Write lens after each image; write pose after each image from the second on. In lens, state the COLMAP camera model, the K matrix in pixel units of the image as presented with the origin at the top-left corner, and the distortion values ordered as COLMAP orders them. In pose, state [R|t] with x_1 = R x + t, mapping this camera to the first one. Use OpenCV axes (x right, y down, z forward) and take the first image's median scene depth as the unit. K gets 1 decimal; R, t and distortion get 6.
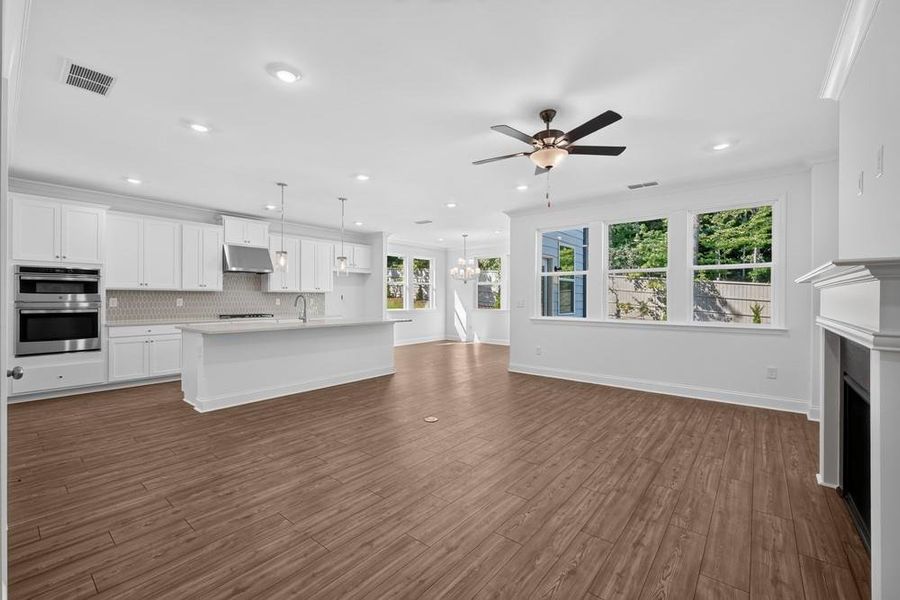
lens RADIAL K [[376.6, 0, 454.2], [0, 376.6, 296.8], [0, 0, 1]] dist [0.003359, 0.000407]
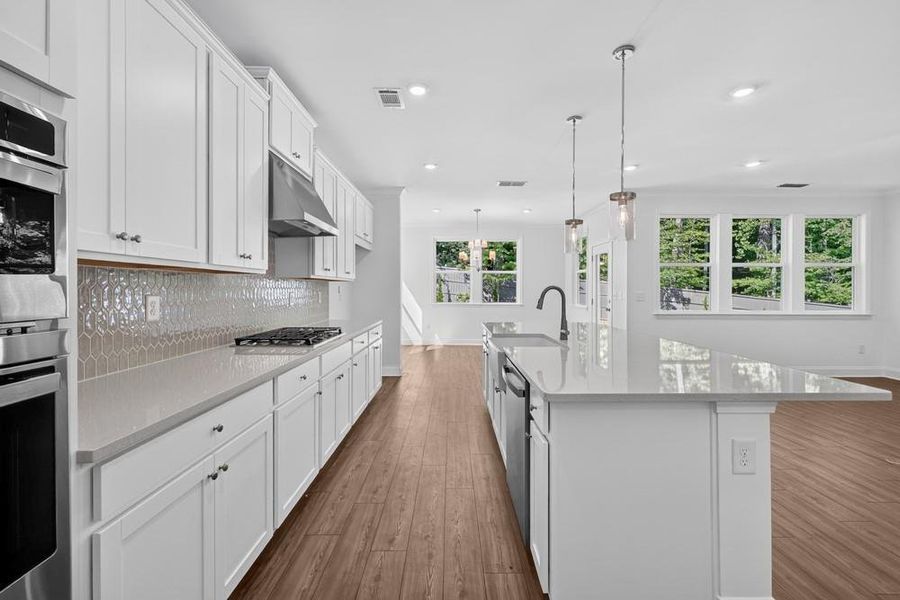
lens RADIAL K [[376.6, 0, 449.4], [0, 376.6, 291.3], [0, 0, 1]] dist [0.003359, 0.000407]
pose [[0.775208, -0.002478, 0.631701, -1.145193], [-0.002651, 0.999971, 0.007176, 0.000842], [-0.631700, -0.007237, 0.775179, 0.966637]]
